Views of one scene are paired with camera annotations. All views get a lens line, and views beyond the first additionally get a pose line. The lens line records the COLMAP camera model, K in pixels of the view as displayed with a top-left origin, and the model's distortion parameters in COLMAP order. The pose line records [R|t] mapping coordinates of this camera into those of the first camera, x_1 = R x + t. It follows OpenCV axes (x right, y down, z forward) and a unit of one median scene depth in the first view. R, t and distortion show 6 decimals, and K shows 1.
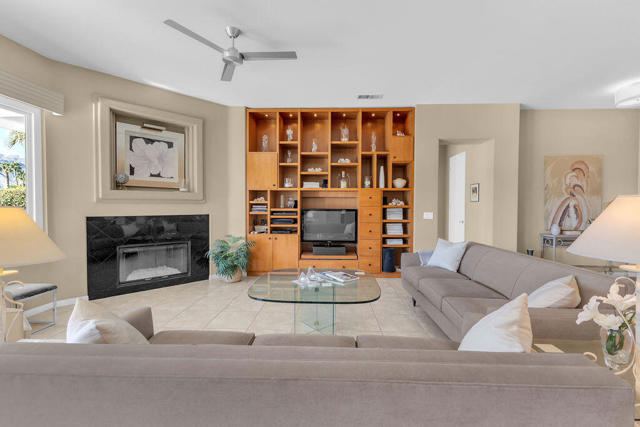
lens RADIAL K [[276.8, 0, 317.5], [0, 276.8, 214.8], [0, 0, 1]] dist [0.001137, -0.001232]
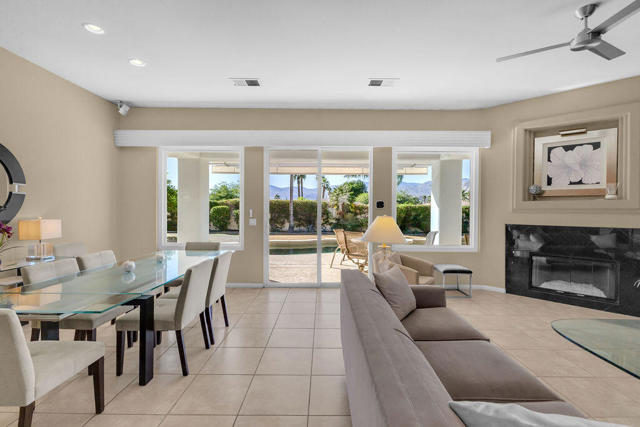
lens RADIAL K [[283.0, 0, 323.8], [0, 283.0, 210.2], [0, 0, 1]] dist [0.001819, -0.001881]
pose [[0.035152, -0.002480, -0.999379, 0.295029], [-0.038146, 0.999265, -0.003821, -0.013707], [0.998654, 0.038256, 0.035031, 0.114057]]
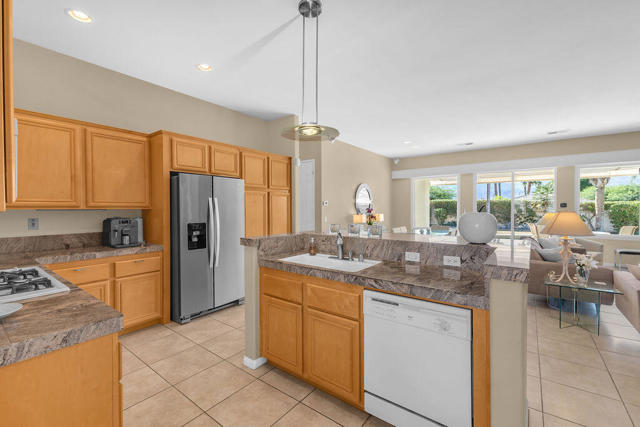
lens RADIAL K [[276.8, 0, 320.5], [0, 276.8, 214.1], [0, 0, 1]] dist [0.001137, -0.001232]
pose [[-0.578822, 0.016041, -0.815296, 1.176972], [-0.024074, 0.999035, 0.036748, -0.020727], [0.815098, 0.040898, -0.577877, 0.158497]]
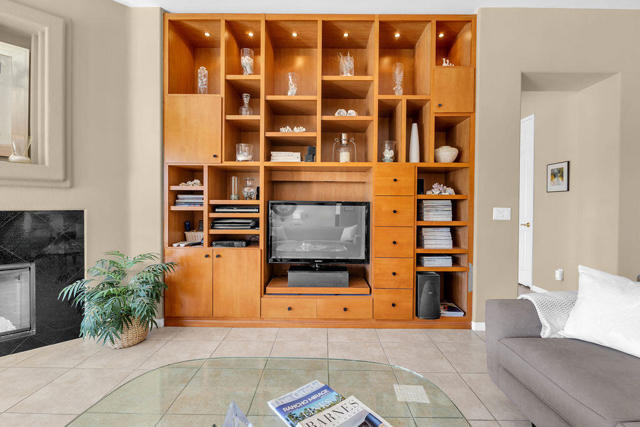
lens RADIAL K [[276.8, 0, 314.5], [0, 276.8, 211.8], [0, 0, 1]] dist [0.001137, -0.001232]
pose [[0.999834, 0.002218, 0.018099, 0.025213], [-0.001838, 0.999779, -0.020960, 0.011581], [-0.018141, 0.020924, 0.999616, 0.463388]]
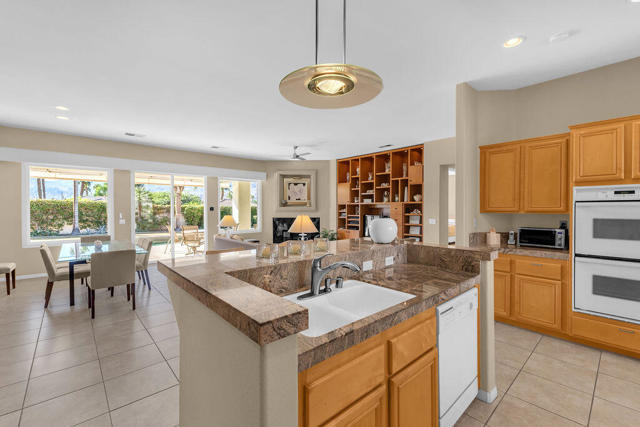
lens RADIAL K [[276.8, 0, 324.2], [0, 276.8, 211.1], [0, 0, 1]] dist [0.001137, -0.001232]
pose [[0.708930, 0.002459, -0.705275, 0.981428], [-0.018852, 0.999703, -0.015464, -0.017474], [0.705027, 0.024259, 0.708765, -0.356825]]
